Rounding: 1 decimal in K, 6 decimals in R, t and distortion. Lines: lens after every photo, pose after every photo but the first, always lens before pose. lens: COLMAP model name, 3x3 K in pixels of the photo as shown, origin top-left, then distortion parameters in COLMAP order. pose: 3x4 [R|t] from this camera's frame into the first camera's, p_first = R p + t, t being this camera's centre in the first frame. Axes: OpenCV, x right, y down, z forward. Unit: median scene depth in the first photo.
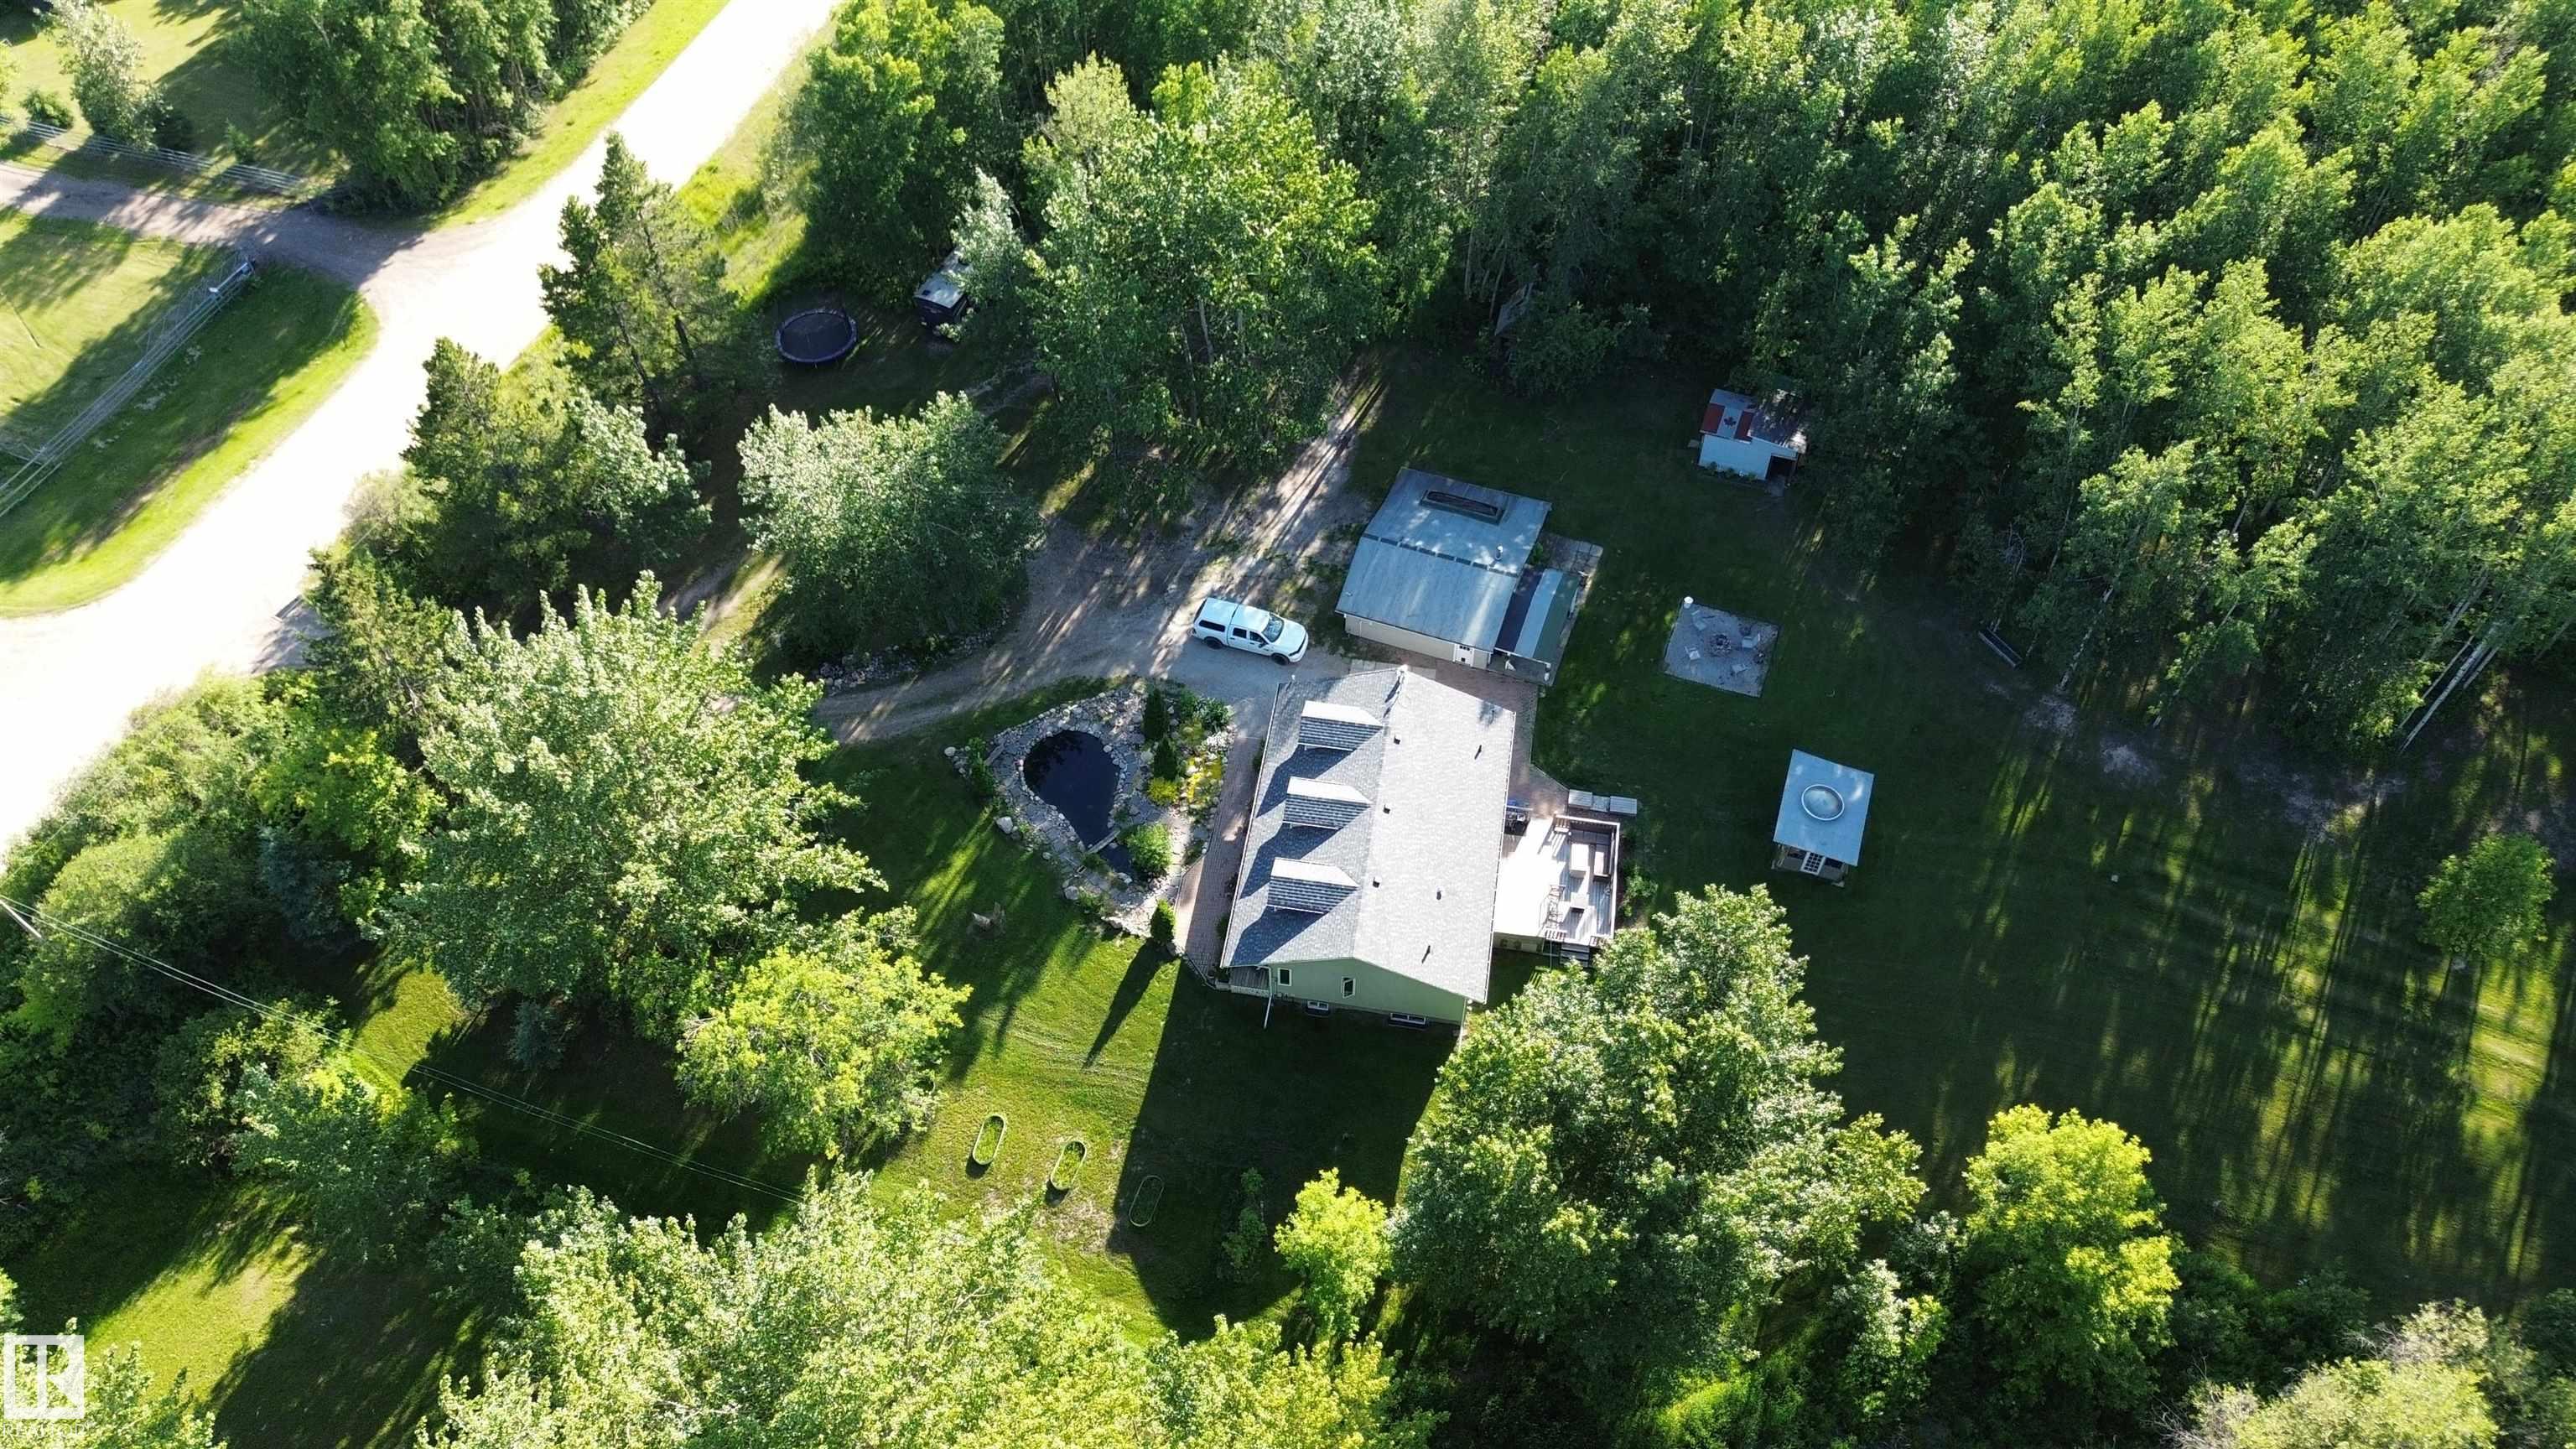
lens RADIAL K [[1761.2, 0, 1287.7], [0, 1761.2, 728.9], [0, 0, 1]] dist [0.051883, -0.073239]
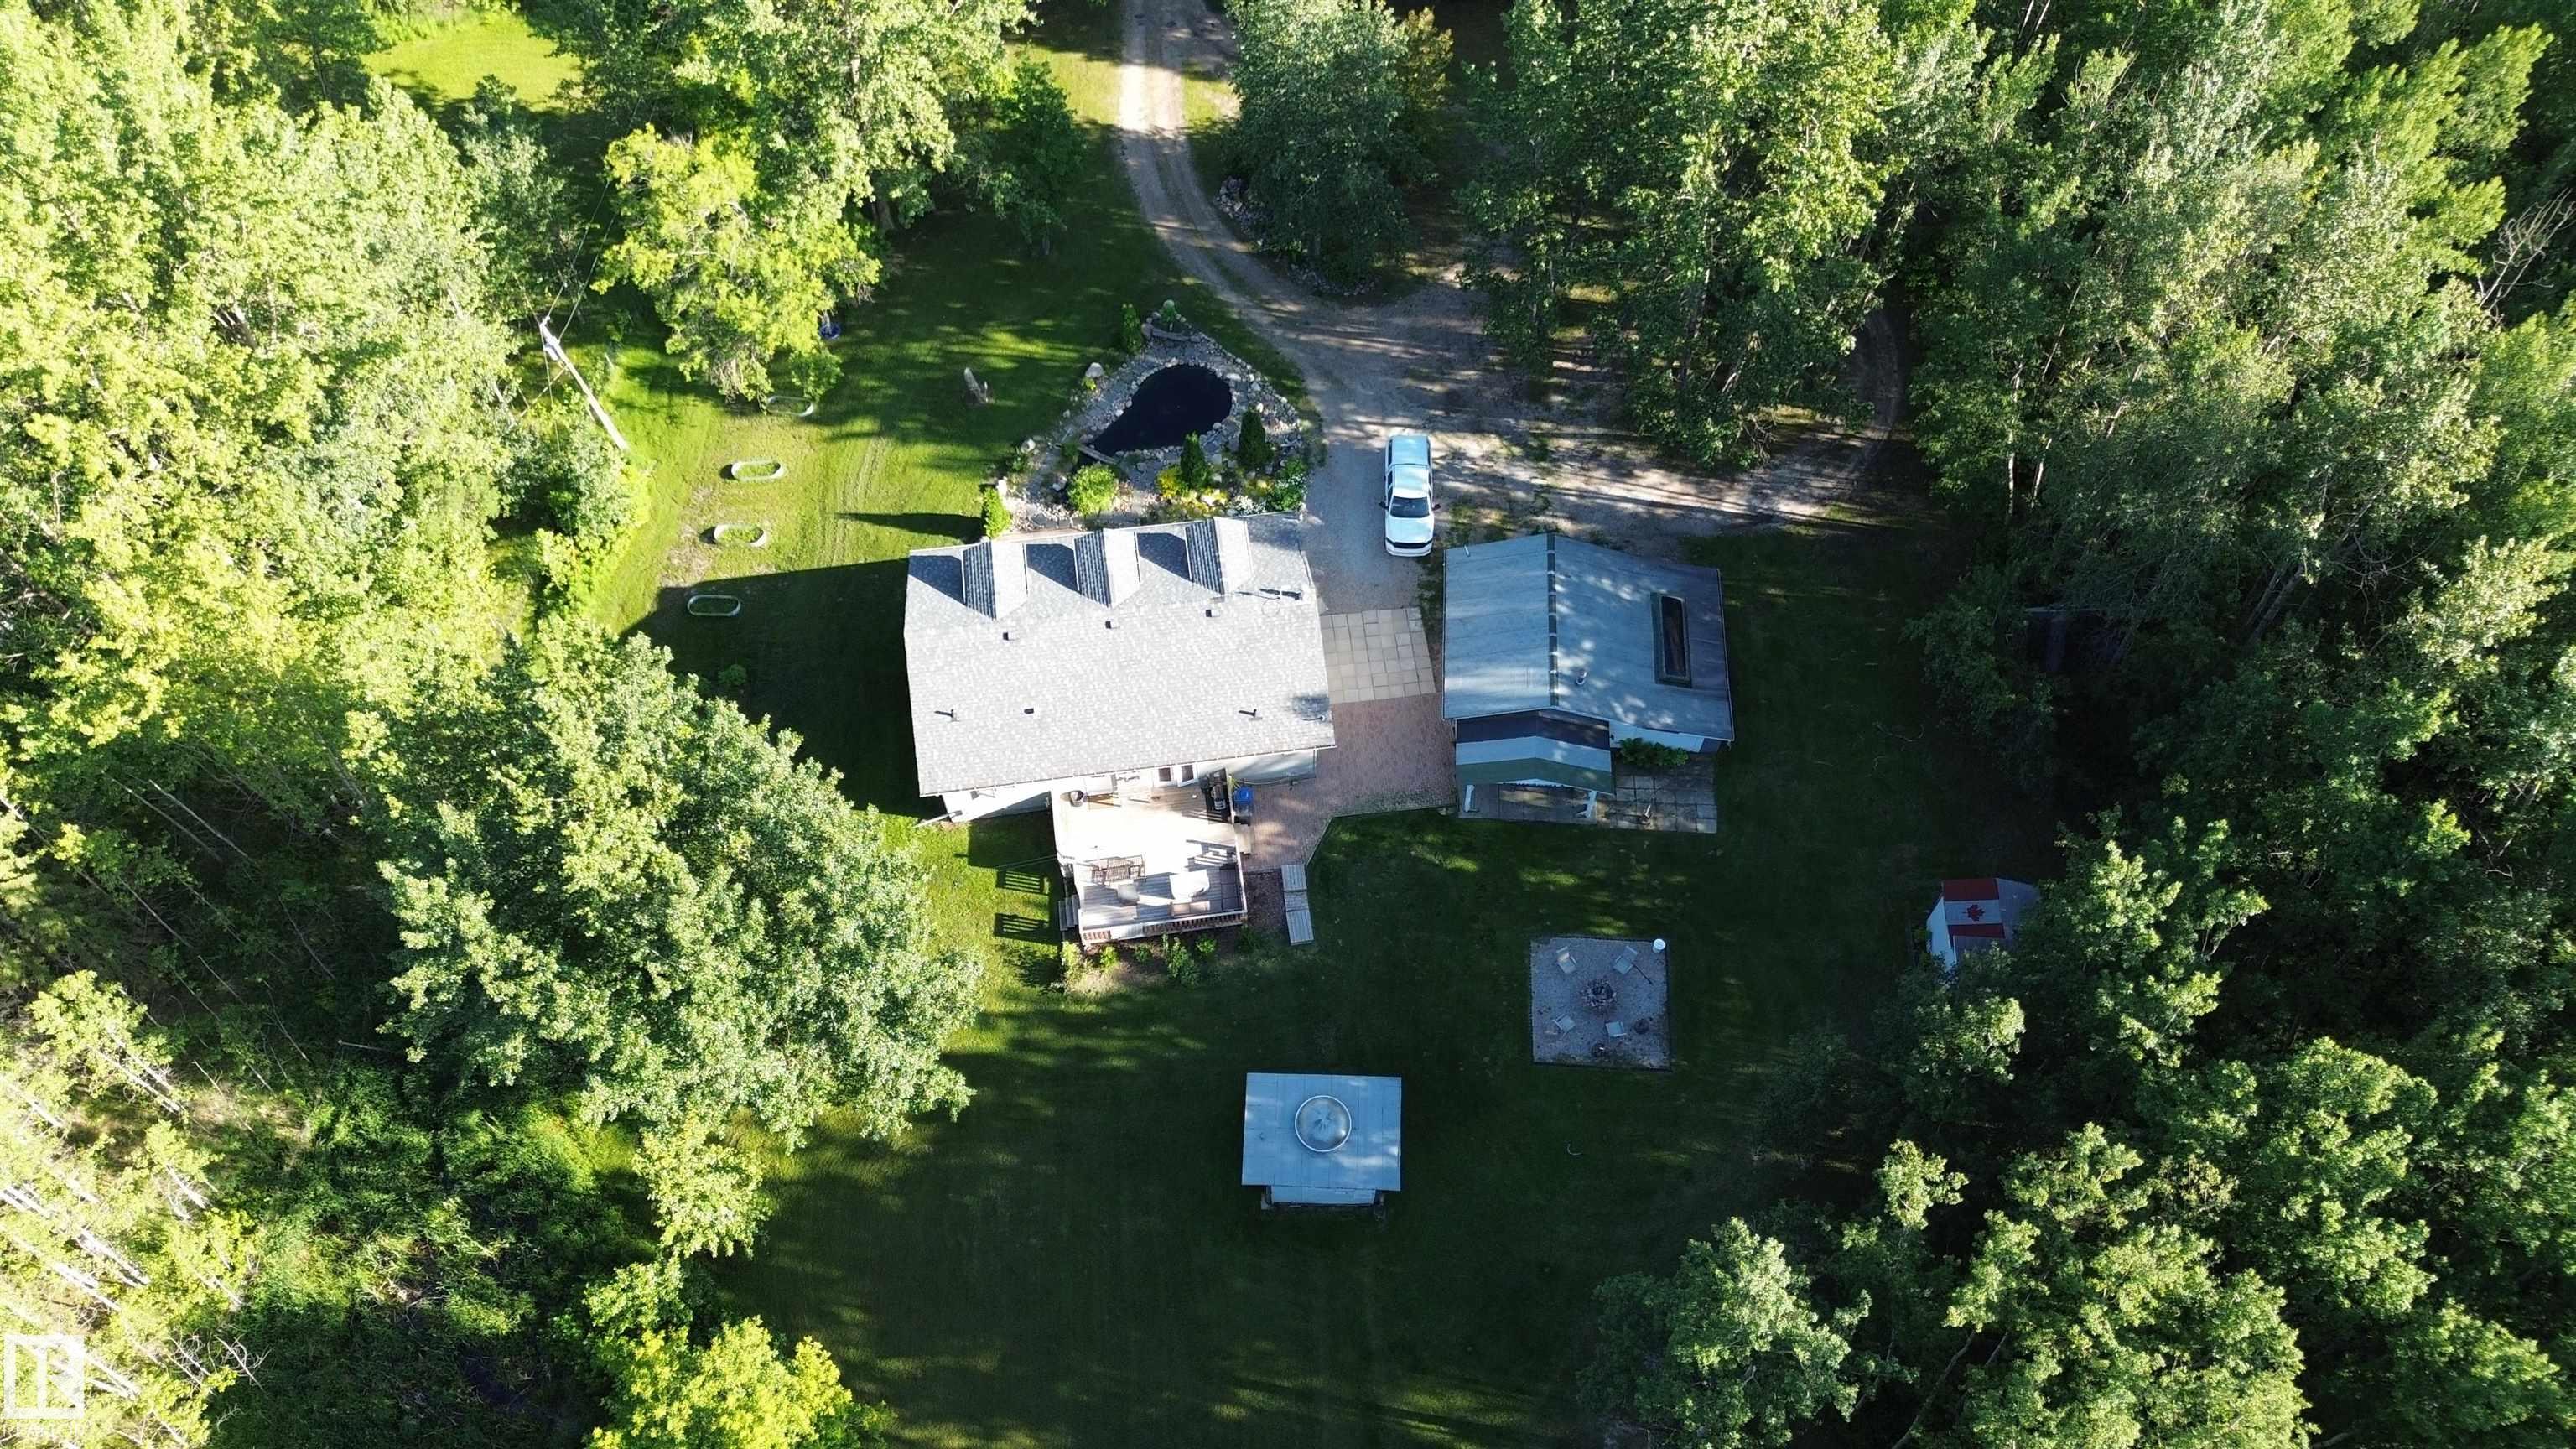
lens RADIAL K [[1761.2, 0, 1287.7], [0, 1761.2, 728.9], [0, 0, 1]] dist [0.051883, -0.073239]
pose [[0.297663, 0.823892, -0.482284, 0.525218], [-0.773281, 0.504334, 0.384295, -0.317437], [0.559850, 0.258550, 0.787223, 0.379598]]
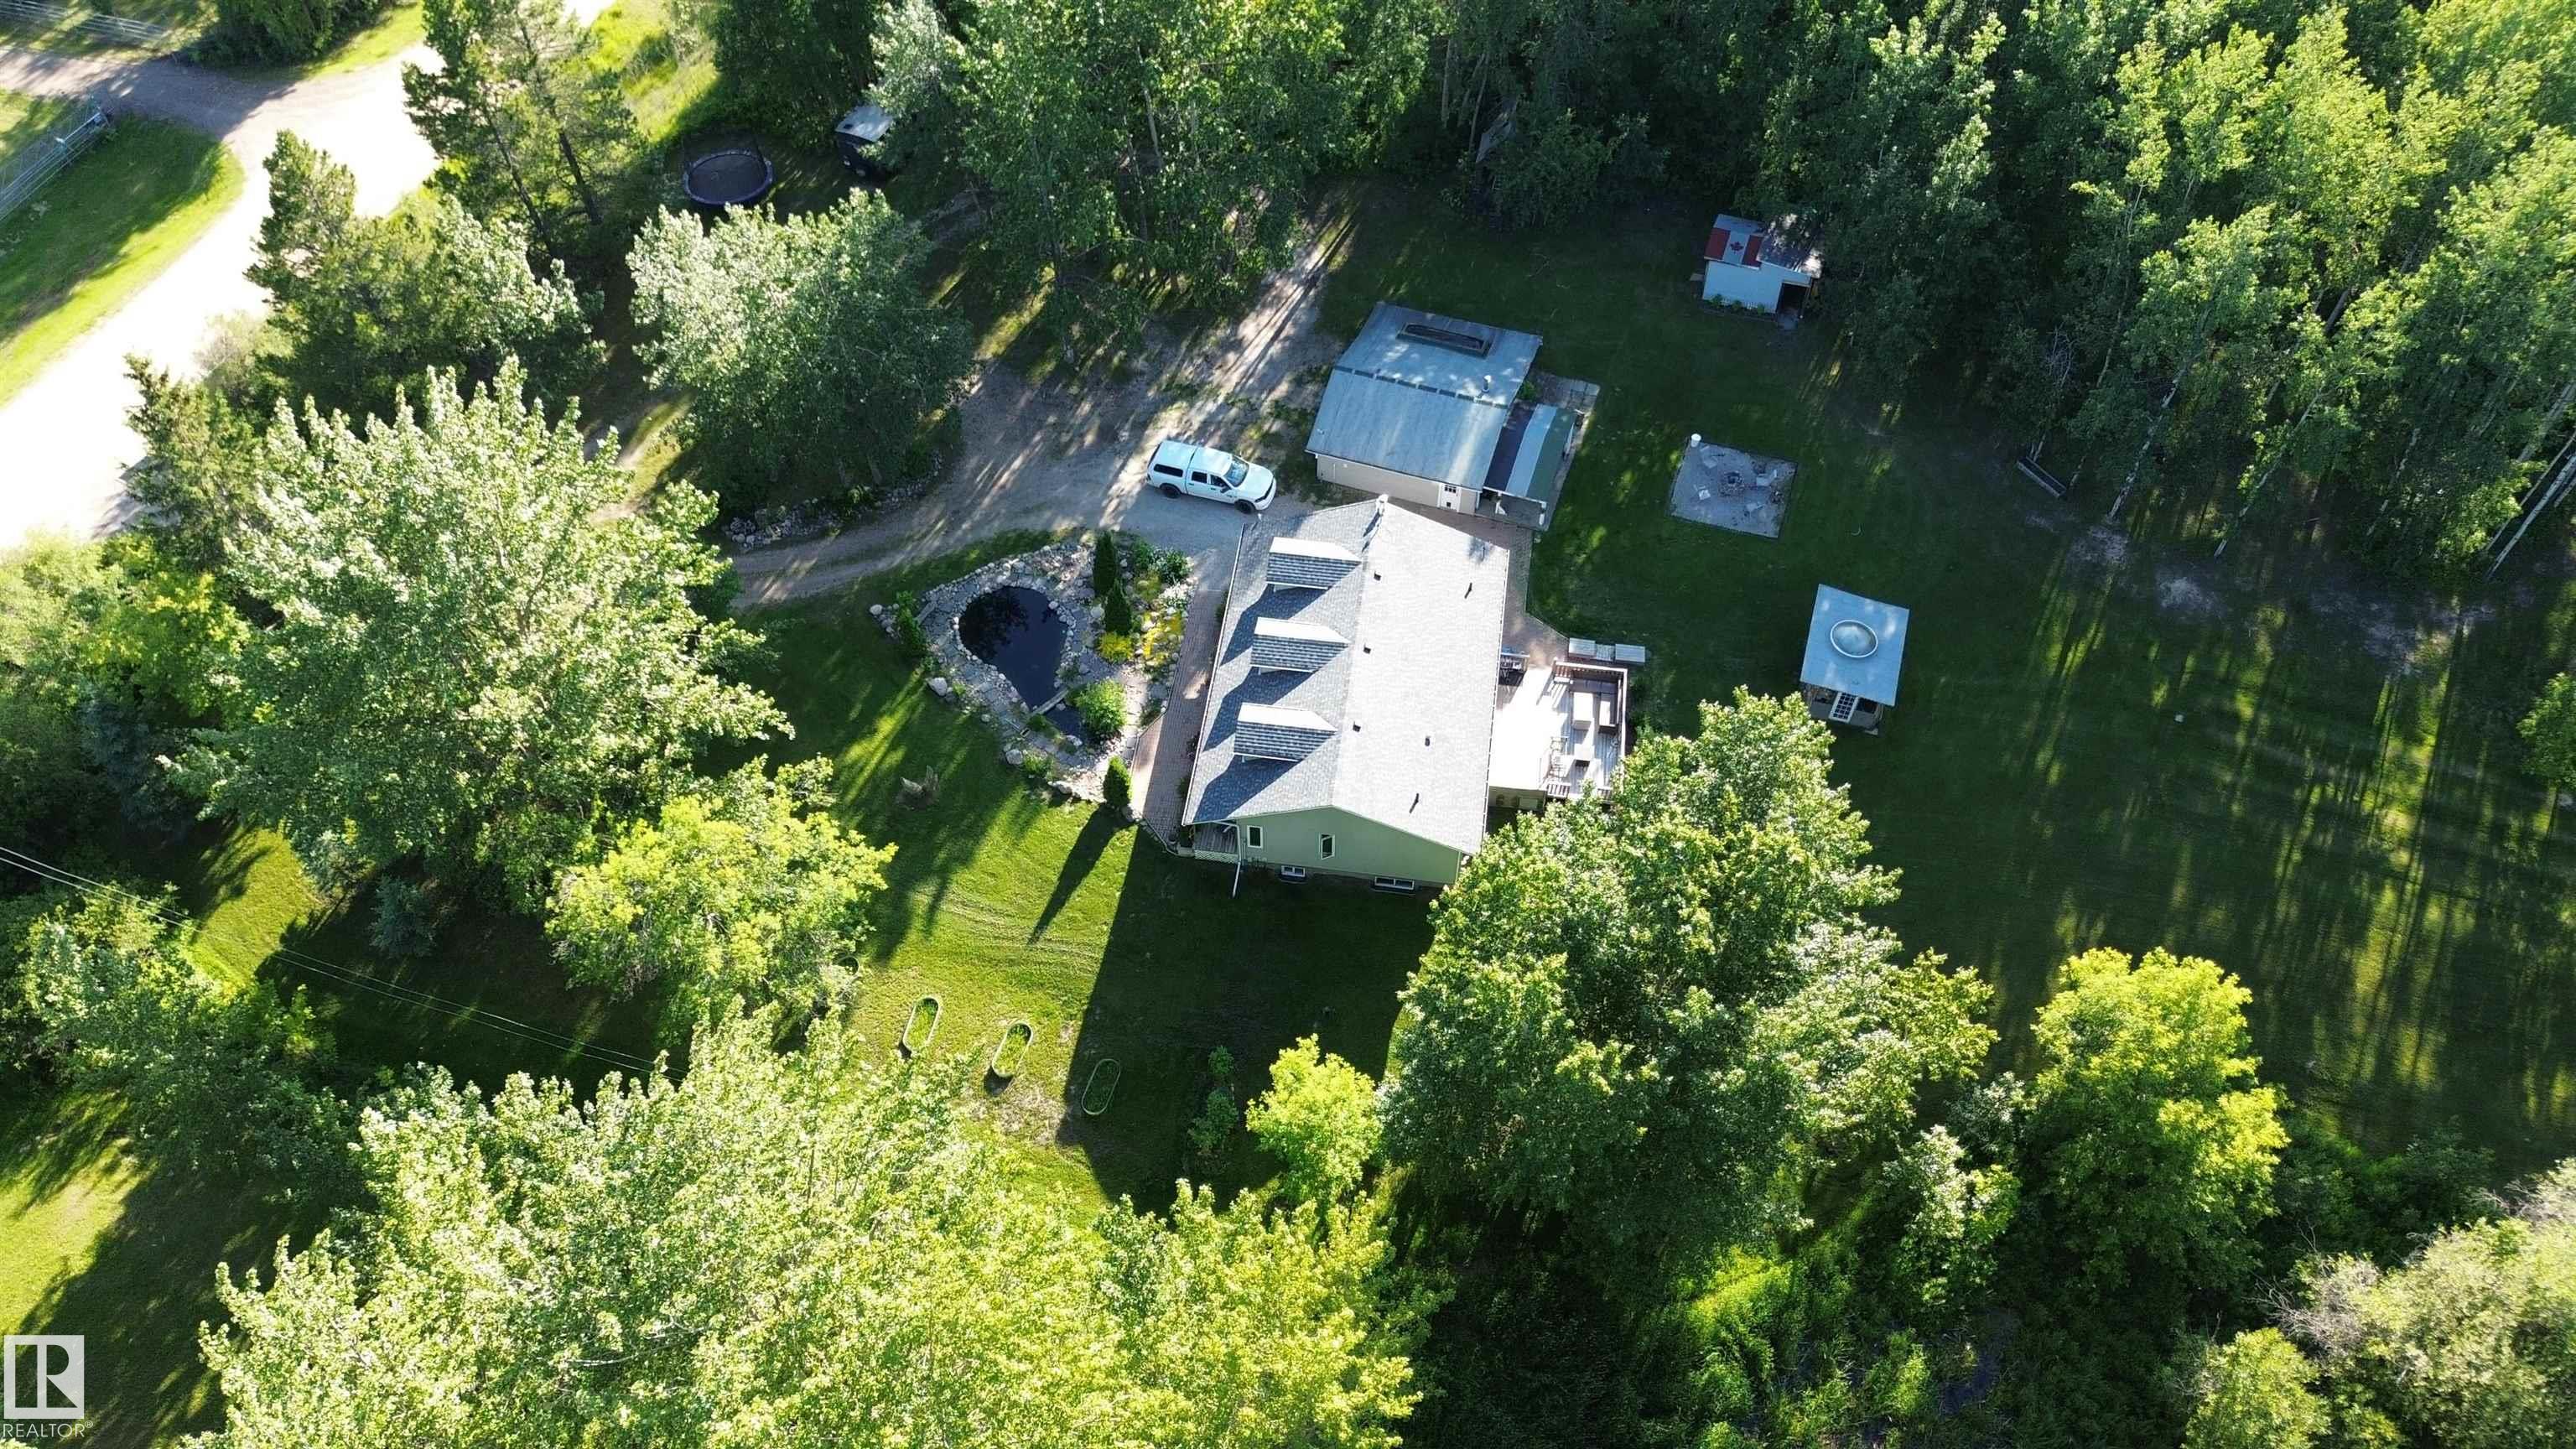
lens RADIAL K [[1779.4, 0, 1288.0], [0, 1779.4, 724.5], [0, 0, 1]] dist [0.051312, -0.069045]
pose [[0.999741, -0.016791, 0.015346, 0.002143], [0.016784, 0.999859, 0.000547, 0.080905], [-0.015353, -0.000289, 0.999882, 0.102961]]
